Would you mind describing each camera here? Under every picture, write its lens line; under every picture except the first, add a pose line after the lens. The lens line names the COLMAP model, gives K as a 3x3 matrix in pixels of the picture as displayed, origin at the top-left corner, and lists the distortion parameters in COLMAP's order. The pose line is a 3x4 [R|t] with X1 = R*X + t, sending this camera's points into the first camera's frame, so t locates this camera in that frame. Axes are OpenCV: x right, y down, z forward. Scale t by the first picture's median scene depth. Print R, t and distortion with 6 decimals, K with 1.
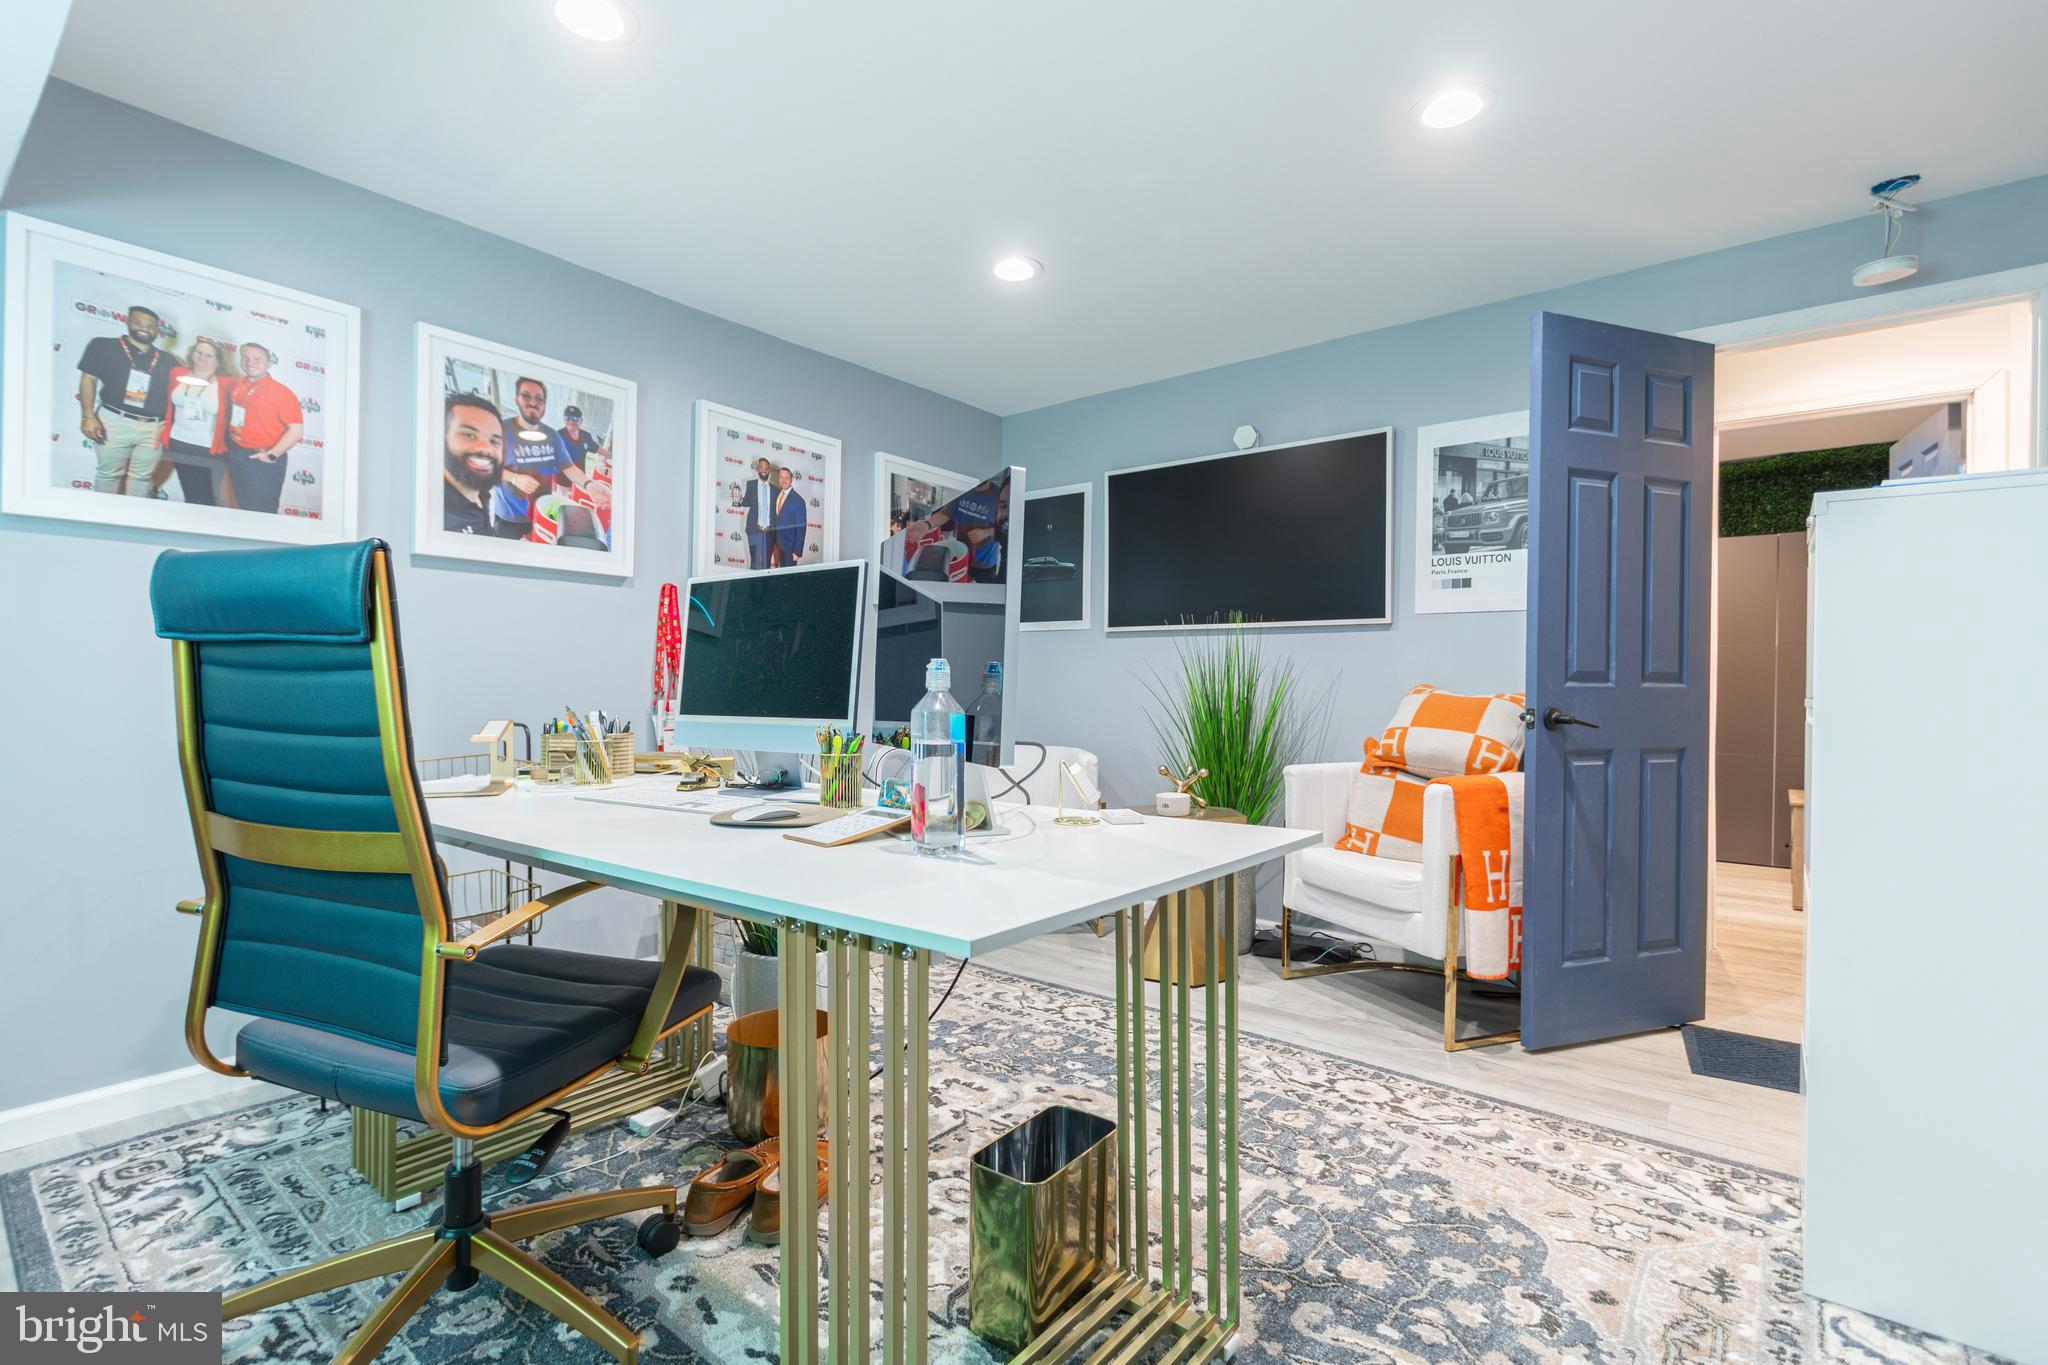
lens RADIAL K [[941.2, 0, 1004.4], [0, 941.2, 687.6], [0, 0, 1]] dist [-0.001311, -0.000849]
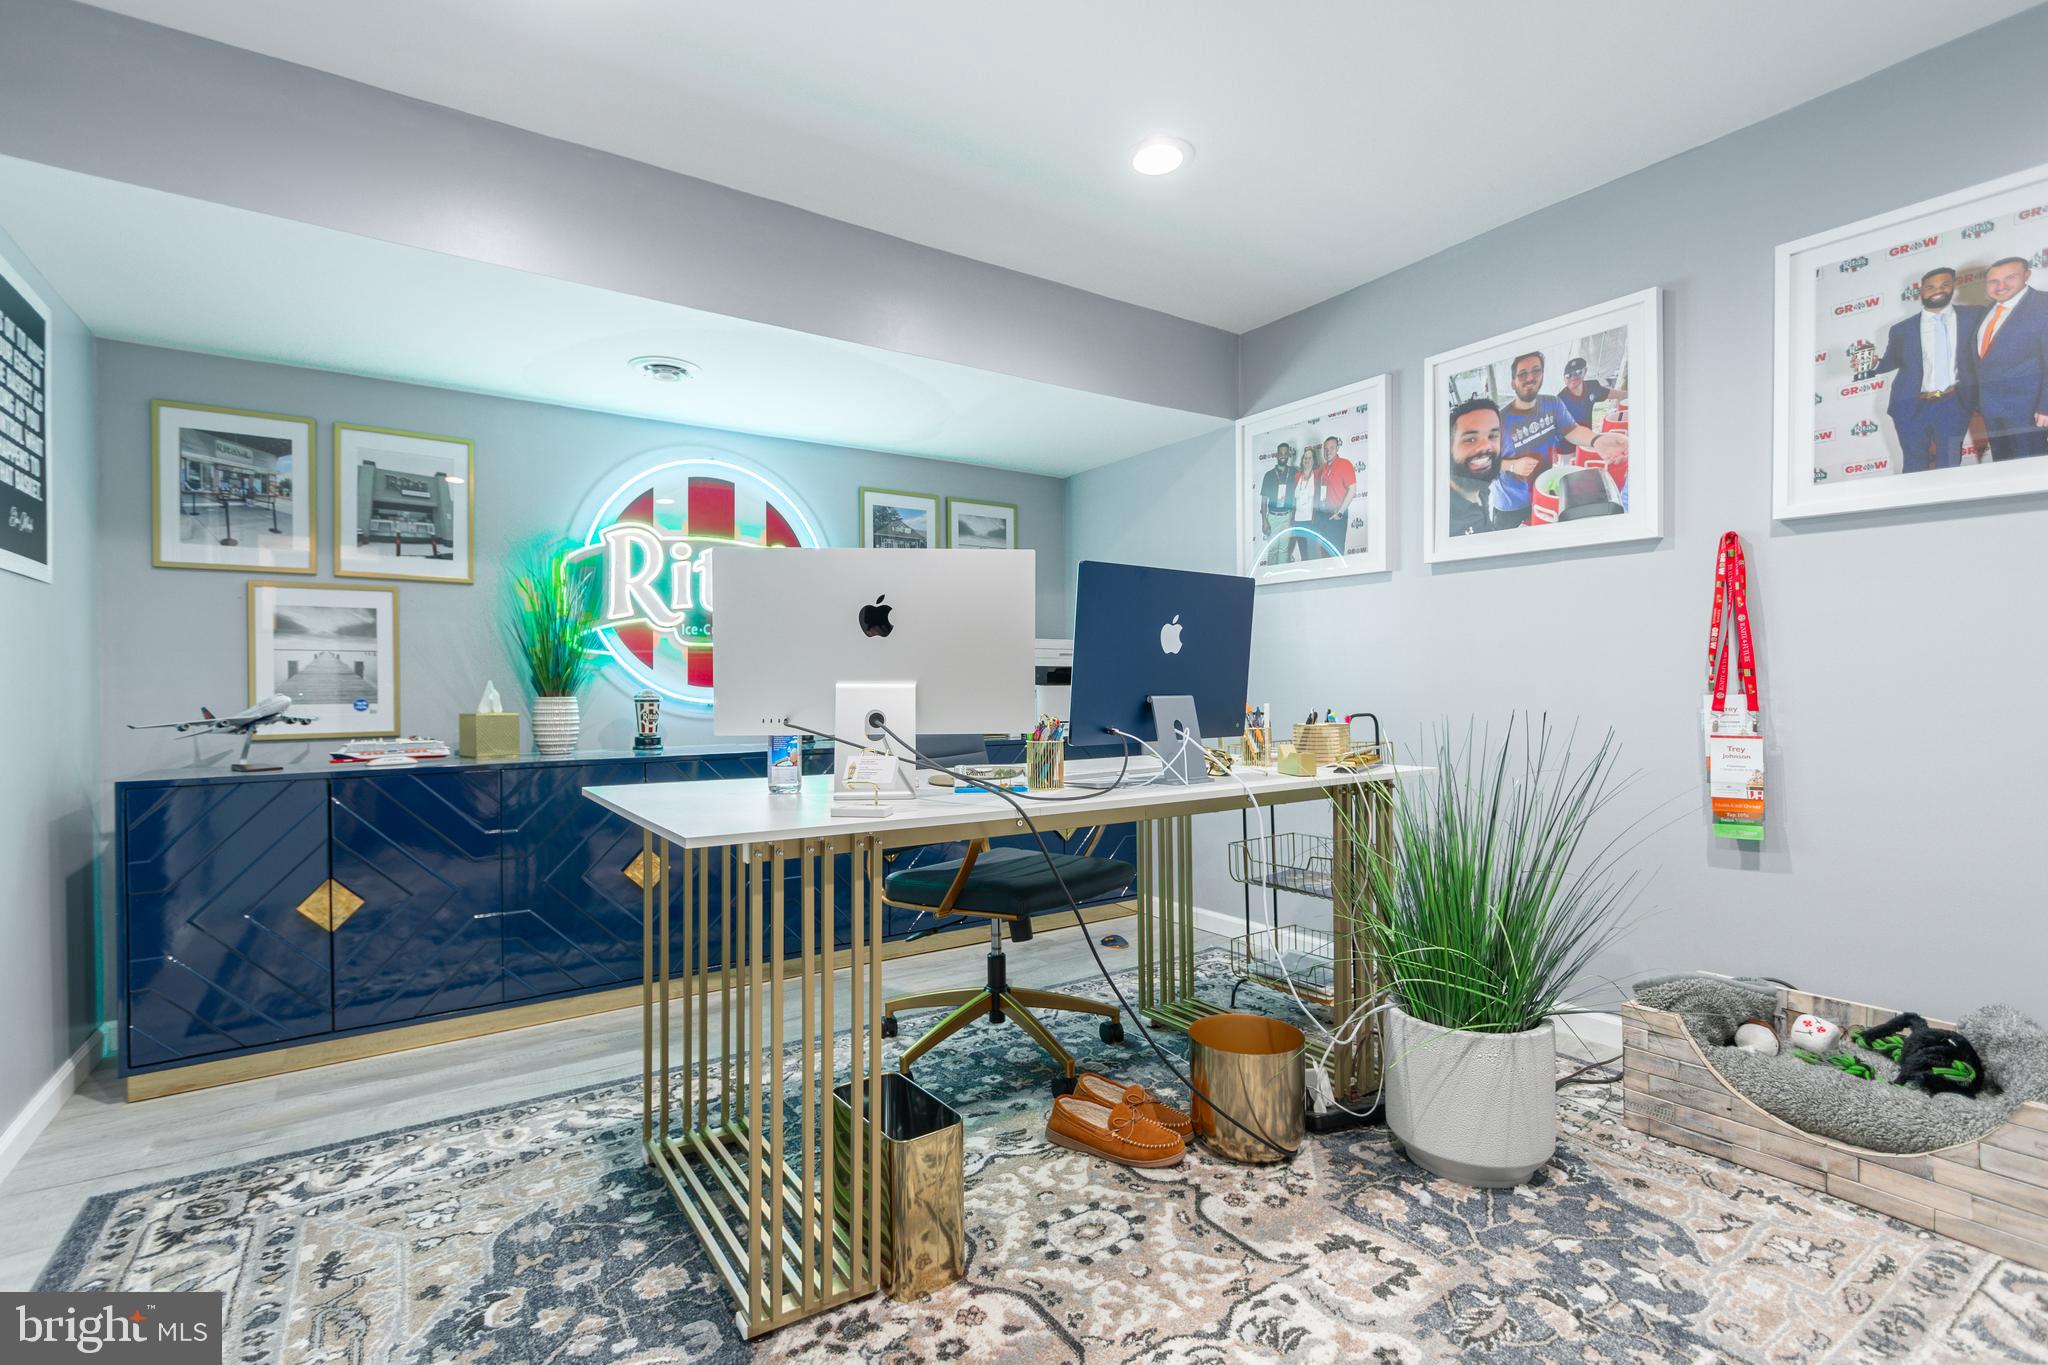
lens RADIAL K [[941.2, 0, 1004.4], [0, 941.2, 687.6], [0, 0, 1]] dist [-0.001311, -0.000849]
pose [[-0.306700, -0.001645, -0.951805, 0.557274], [0.006886, 0.999969, -0.003947, 0.007346], [0.951781, -0.007765, -0.306679, 0.785611]]
